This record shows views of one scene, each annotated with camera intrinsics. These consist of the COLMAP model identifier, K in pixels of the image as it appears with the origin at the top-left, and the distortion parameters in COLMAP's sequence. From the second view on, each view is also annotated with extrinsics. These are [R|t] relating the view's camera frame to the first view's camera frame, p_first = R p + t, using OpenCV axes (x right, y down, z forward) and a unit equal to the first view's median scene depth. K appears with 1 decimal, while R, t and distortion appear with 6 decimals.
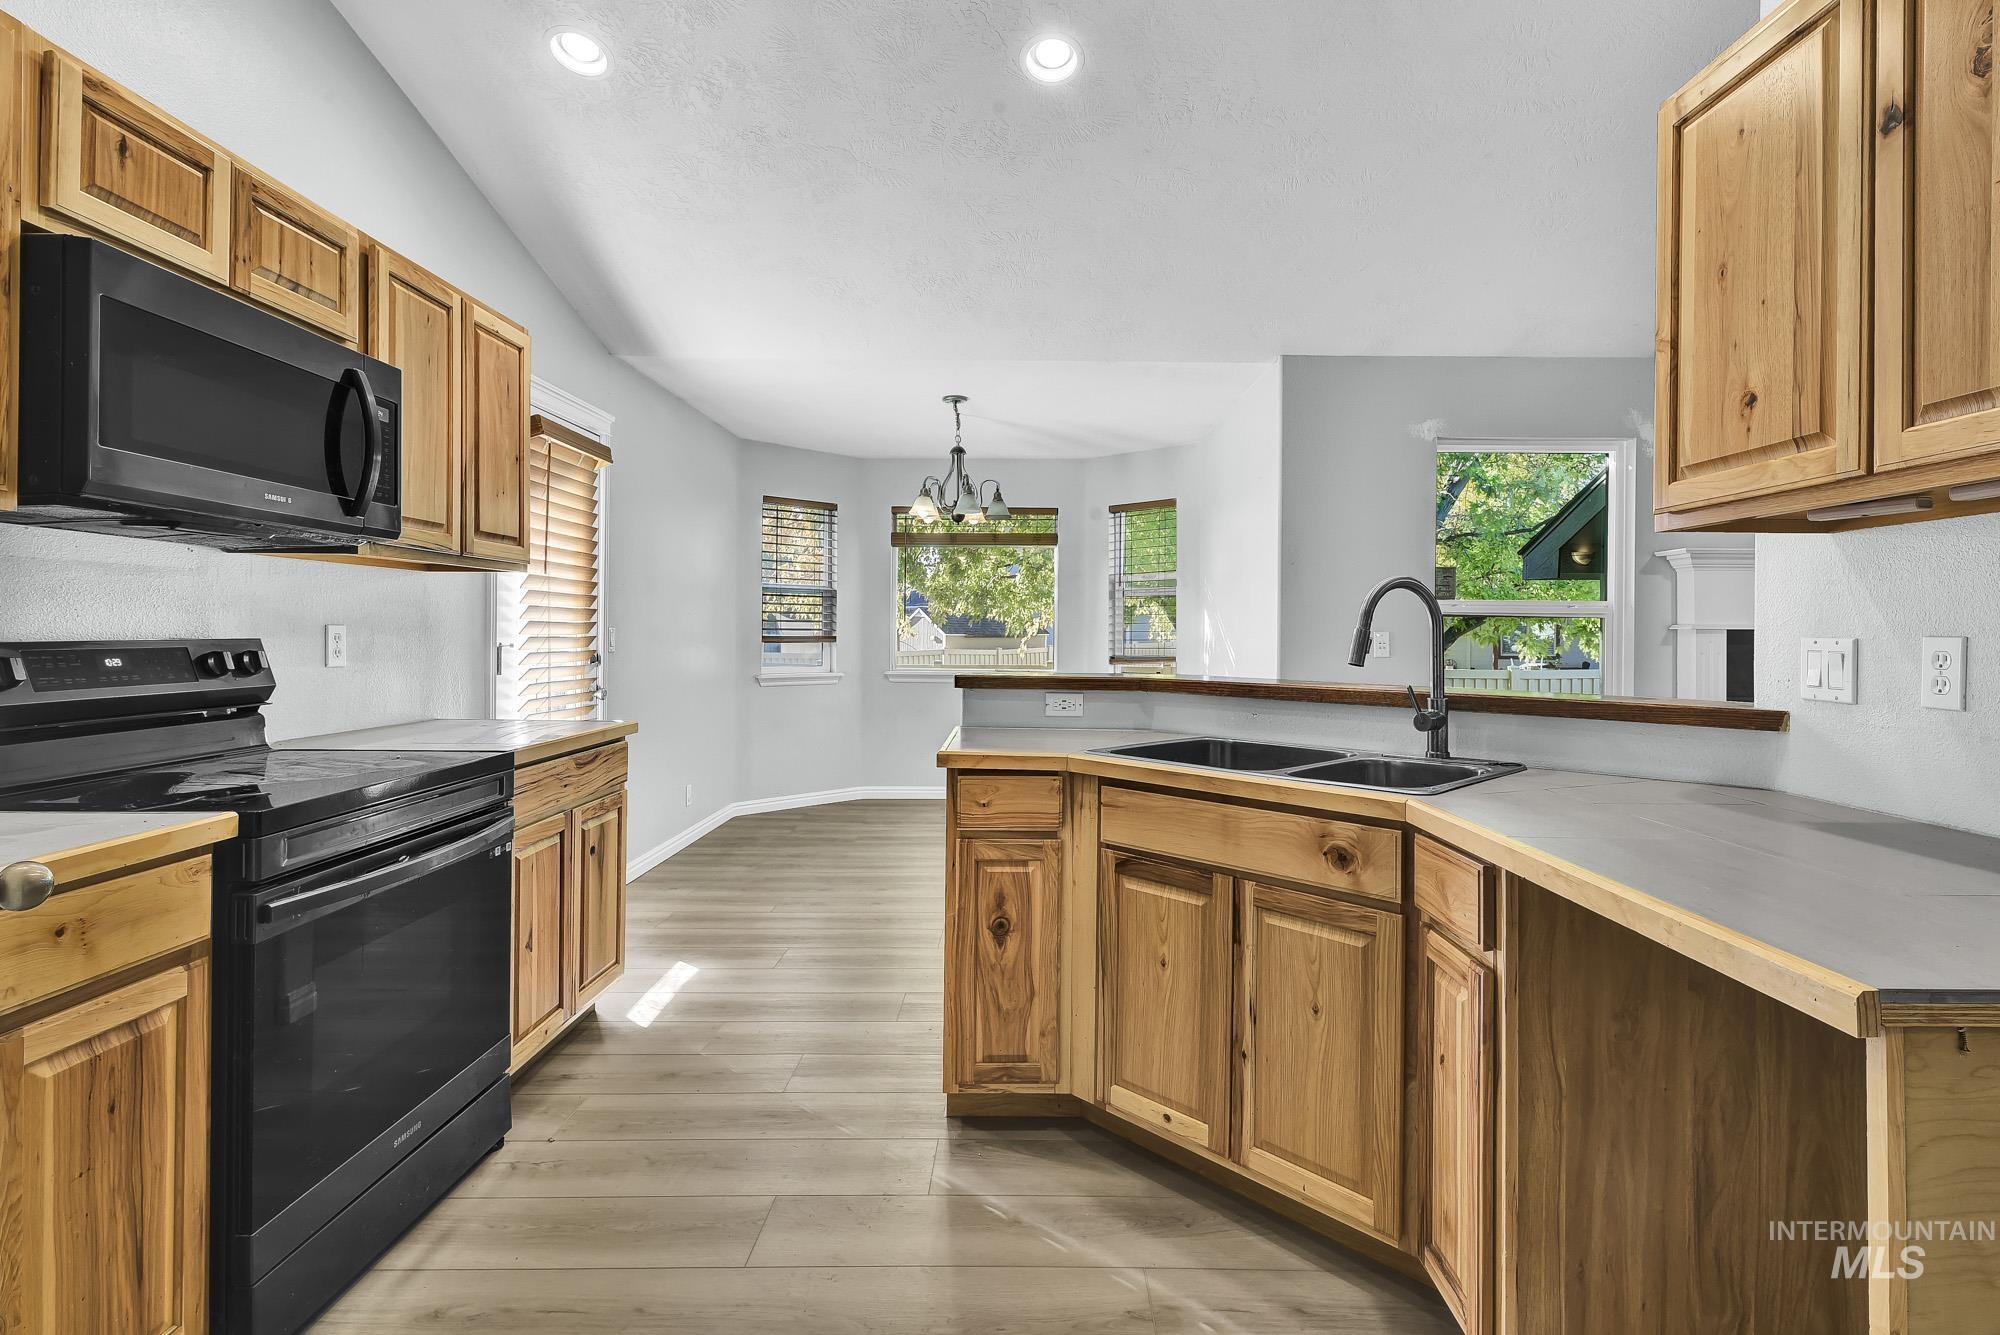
lens RADIAL K [[1001.3, 0, 1008.6], [0, 1001.3, 632.6], [0, 0, 1]] dist [-0.001935, -0.000050]
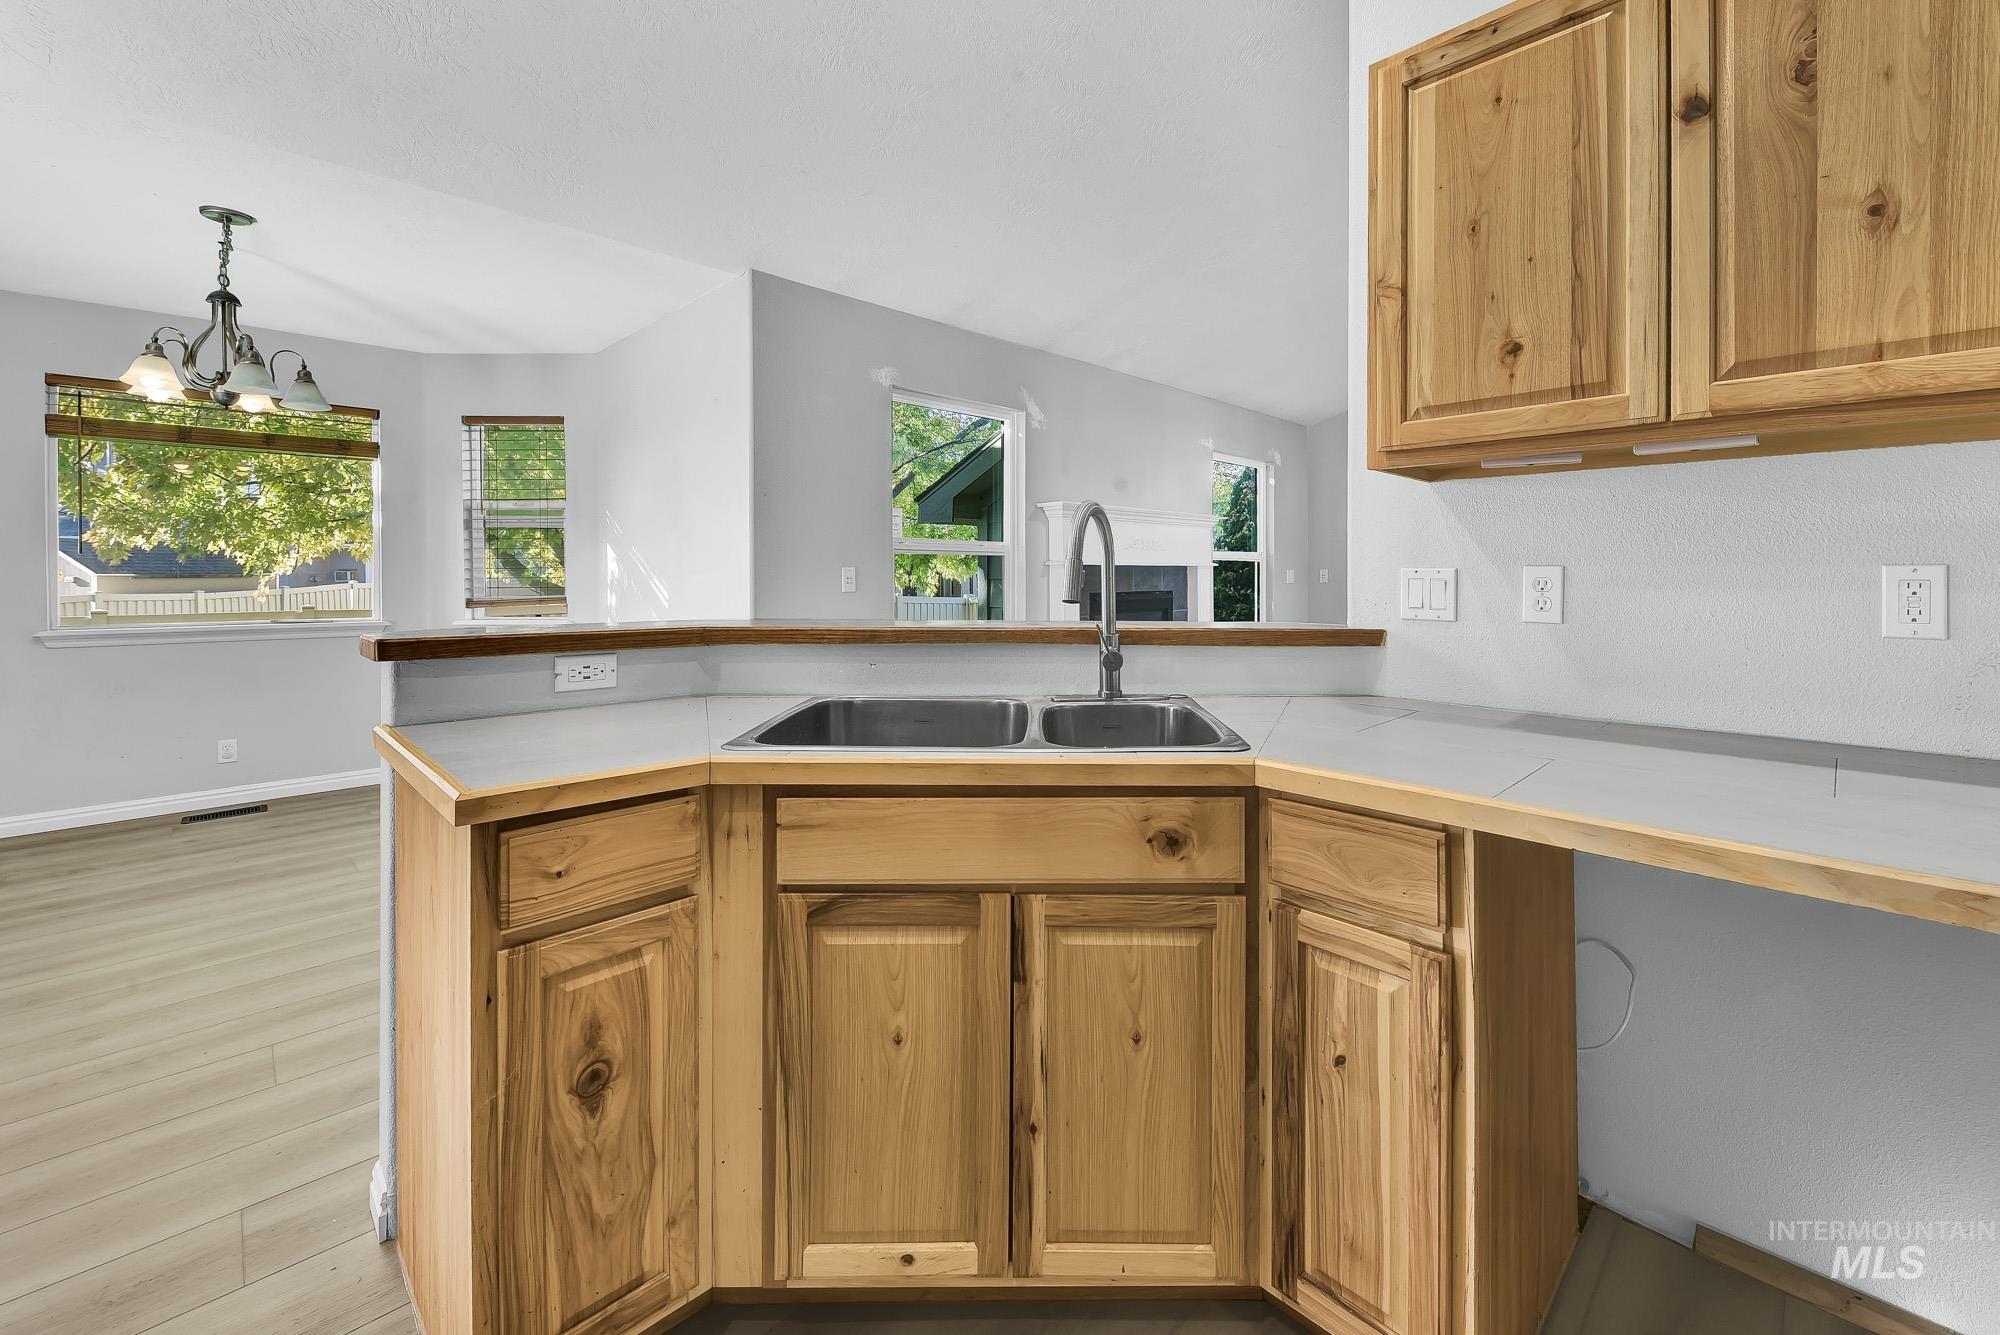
lens RADIAL K [[816.5, 0, 1053.5], [0, 816.5, 582.5], [0, 0, 1]] dist [-0.000145, -0.001495]
pose [[0.681038, -0.013424, 0.732125, -0.172611], [0.003117, 0.999876, 0.015433, 0.004887], [-0.732241, -0.008228, 0.680996, 0.513599]]
